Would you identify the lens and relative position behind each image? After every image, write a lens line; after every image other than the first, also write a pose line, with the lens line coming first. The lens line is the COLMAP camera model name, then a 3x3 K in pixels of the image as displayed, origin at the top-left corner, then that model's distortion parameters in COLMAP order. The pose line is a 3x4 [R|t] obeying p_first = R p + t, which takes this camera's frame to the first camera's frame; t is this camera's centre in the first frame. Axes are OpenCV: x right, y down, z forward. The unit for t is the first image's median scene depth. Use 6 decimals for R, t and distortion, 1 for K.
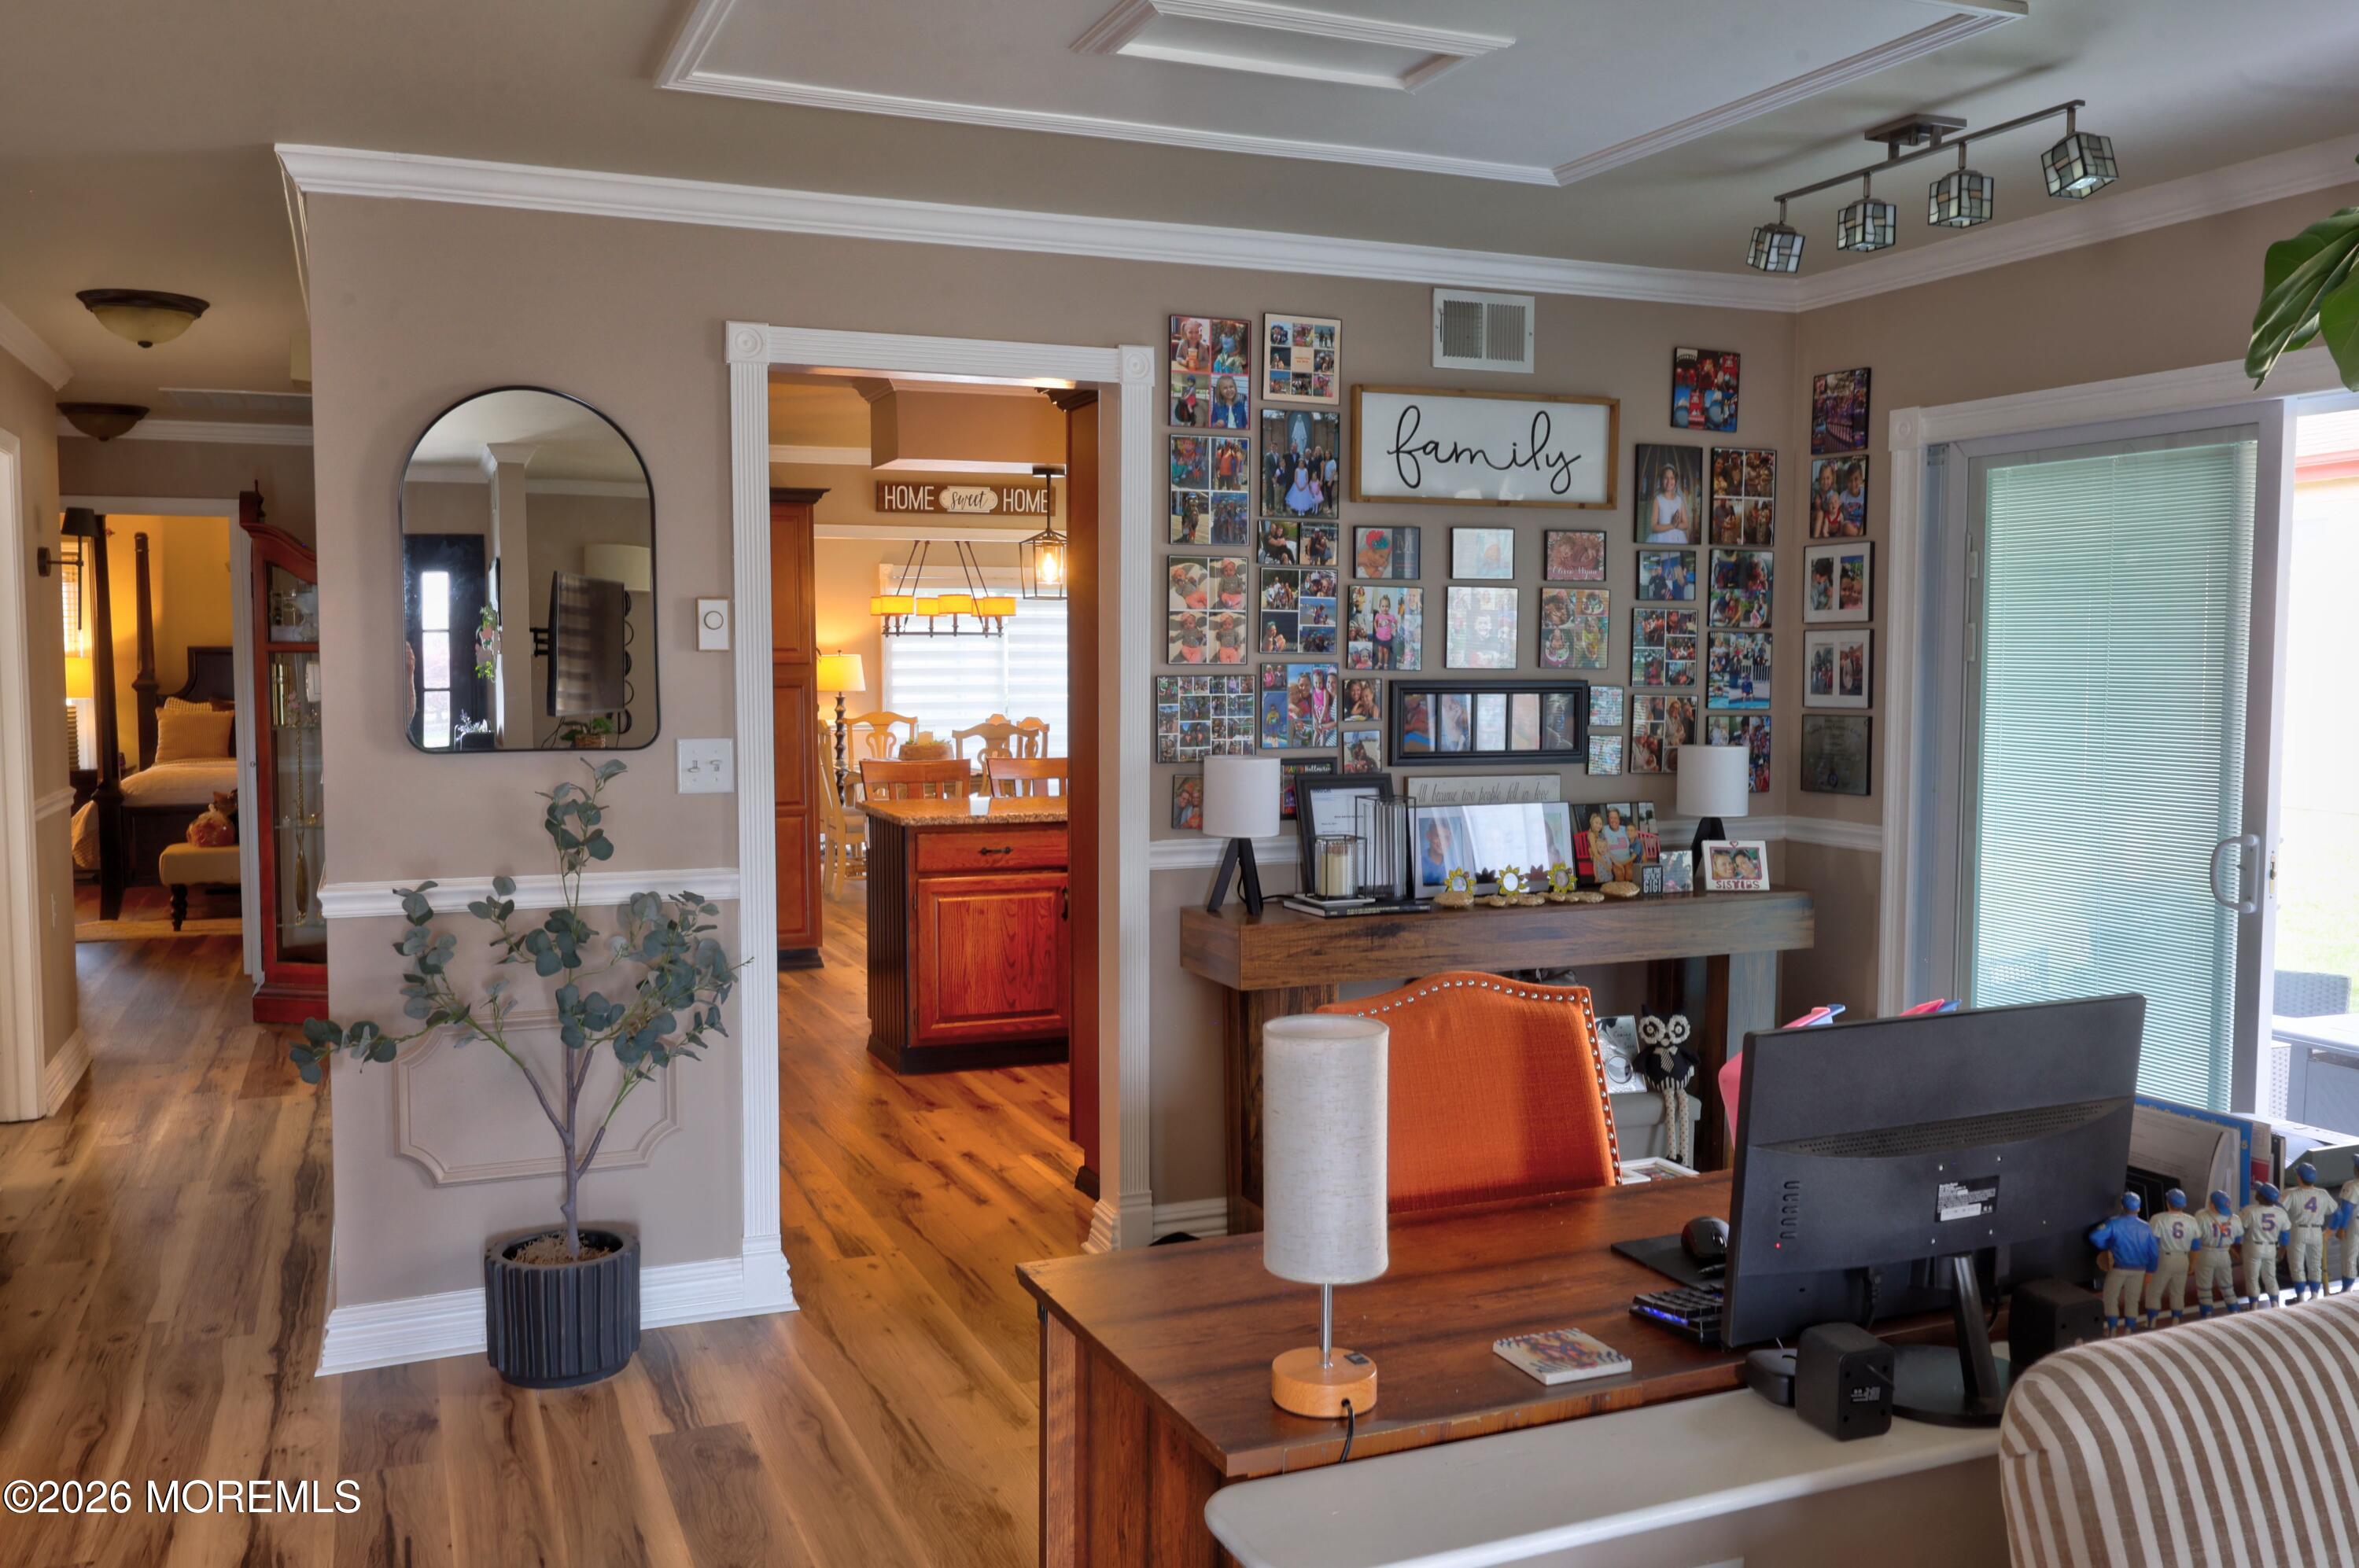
lens RADIAL K [[1918.4, 0, 1179.5], [0, 1918.4, 784.0], [0, 0, 1]] dist [0.001461, 0.000915]
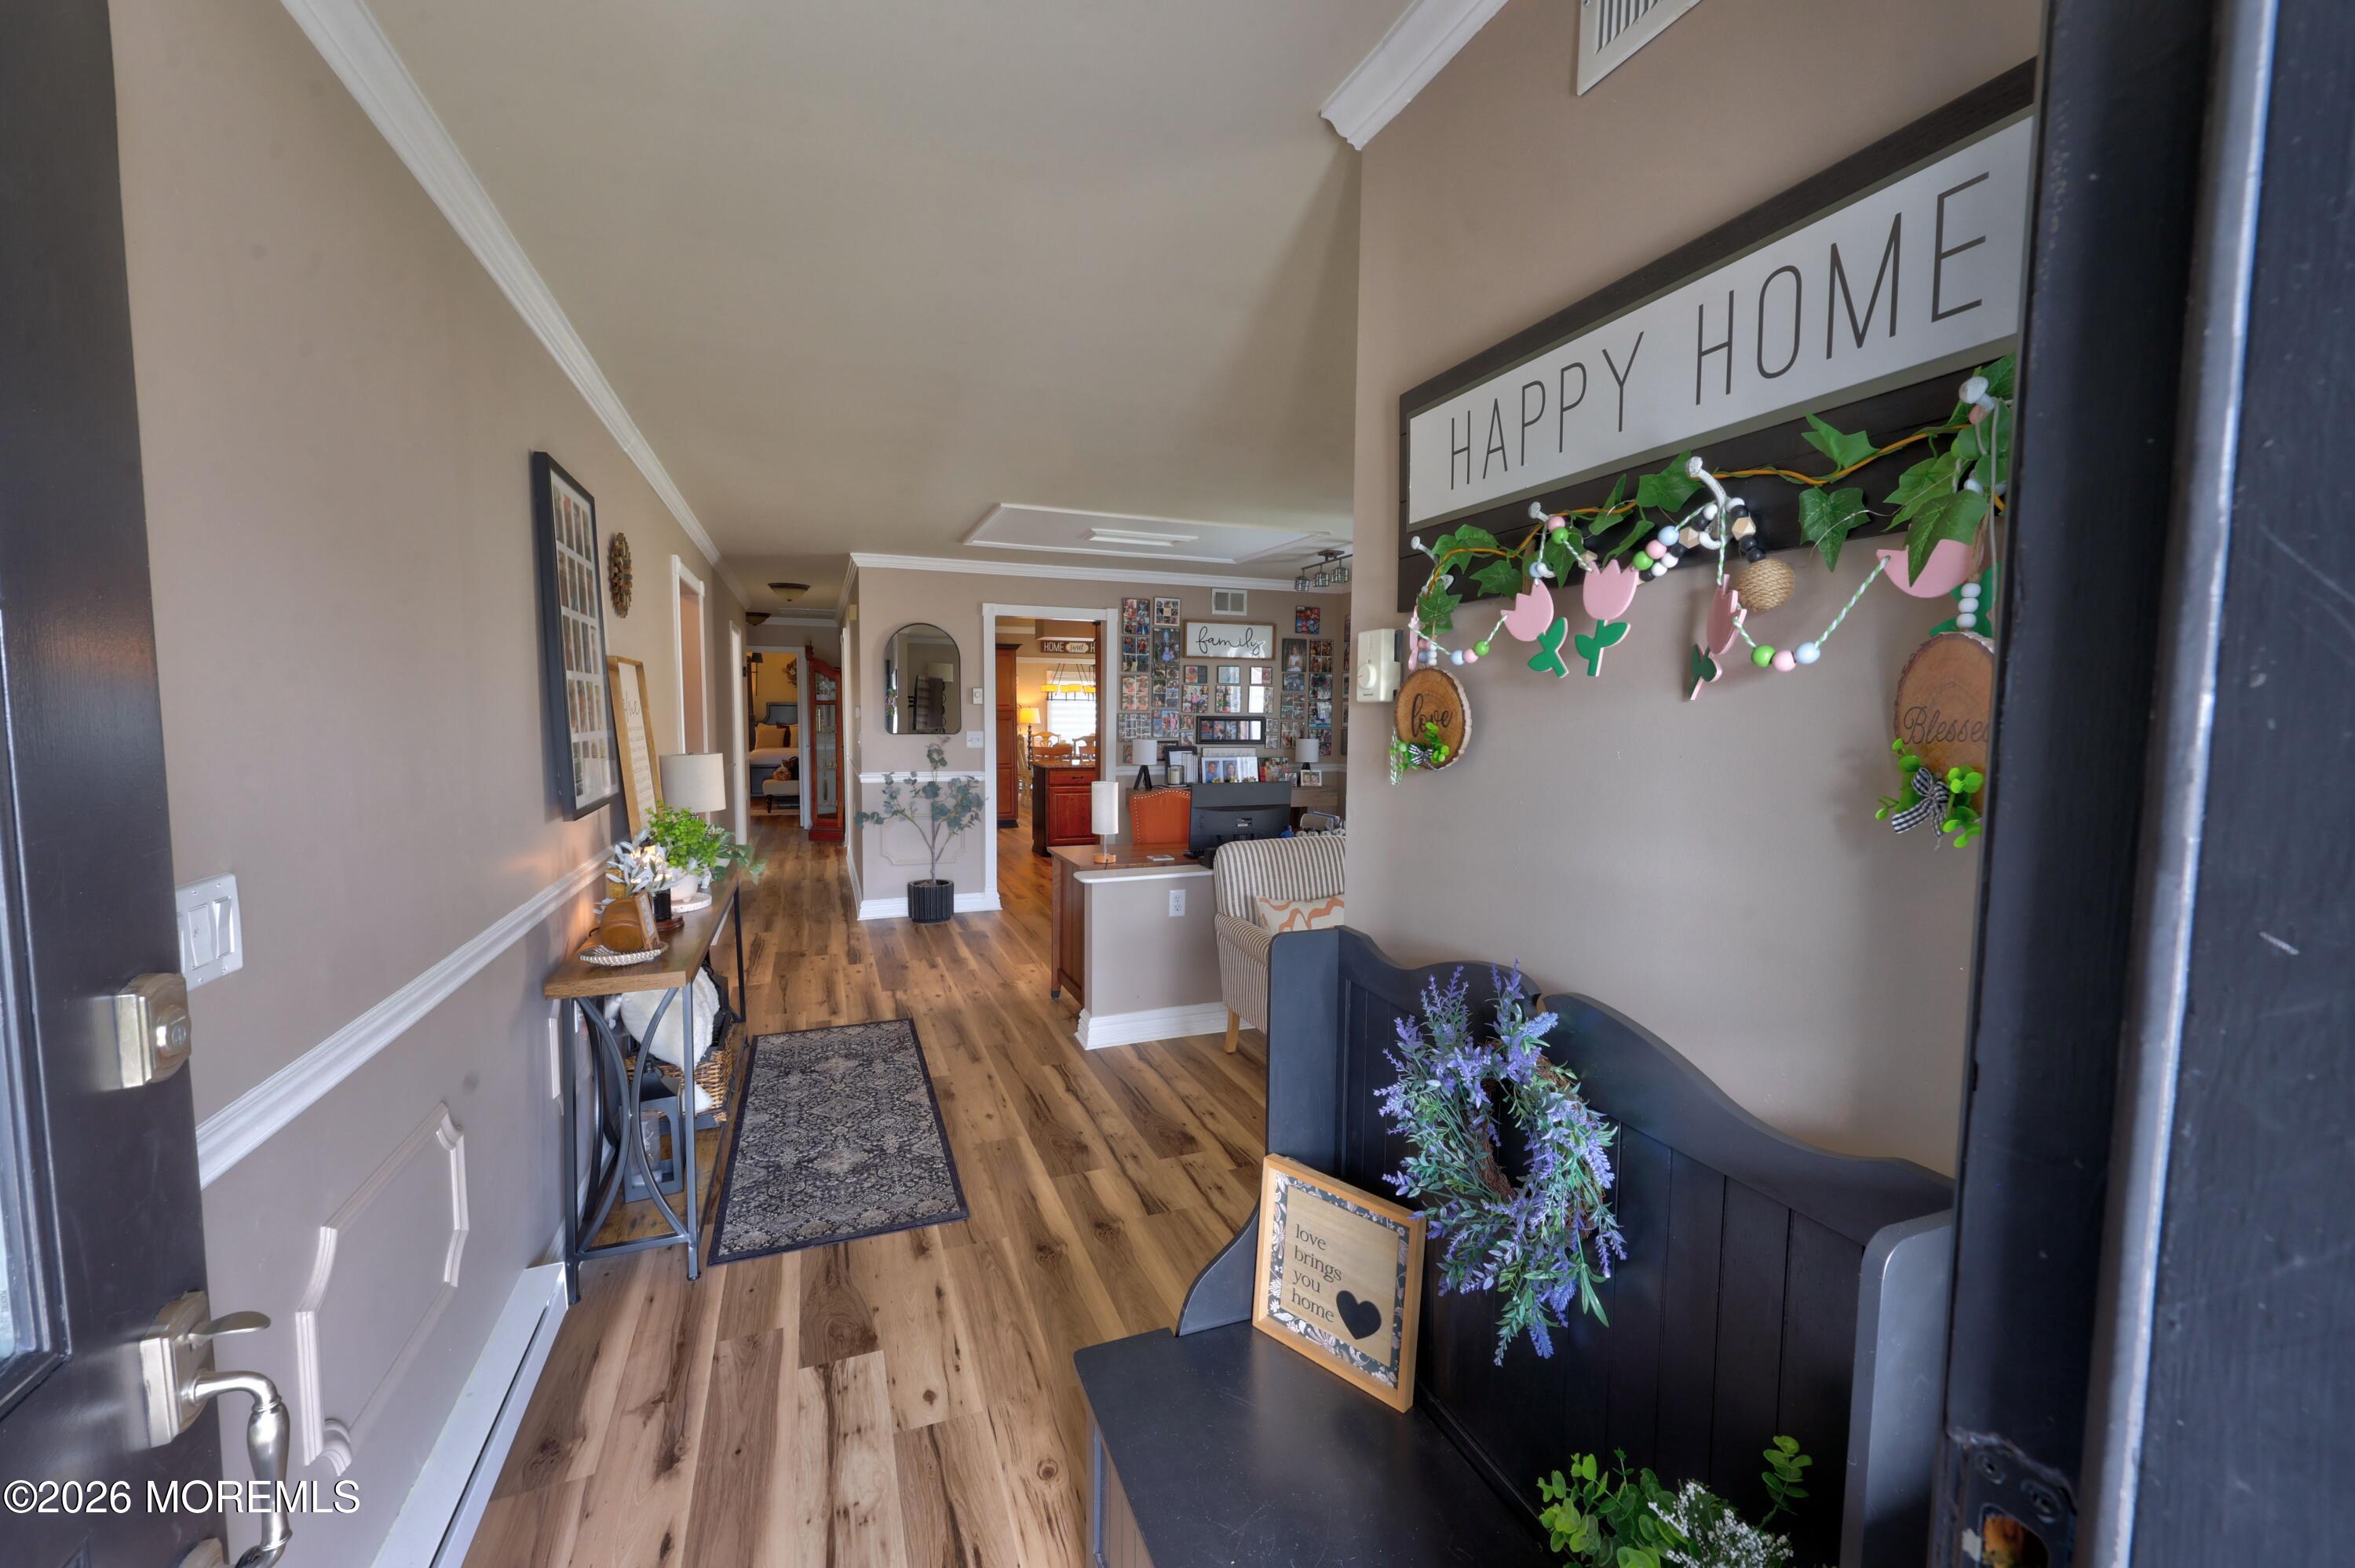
lens RADIAL K [[942.6, 0, 1185.9], [0, 942.6, 782.2], [0, 0, 1]] dist [0.000887, 0.000414]
pose [[0.999754, 0.010070, -0.019742, 0.125968], [-0.009915, 0.999920, 0.007906, 0.041030], [0.019820, -0.007708, 0.999774, -0.521424]]
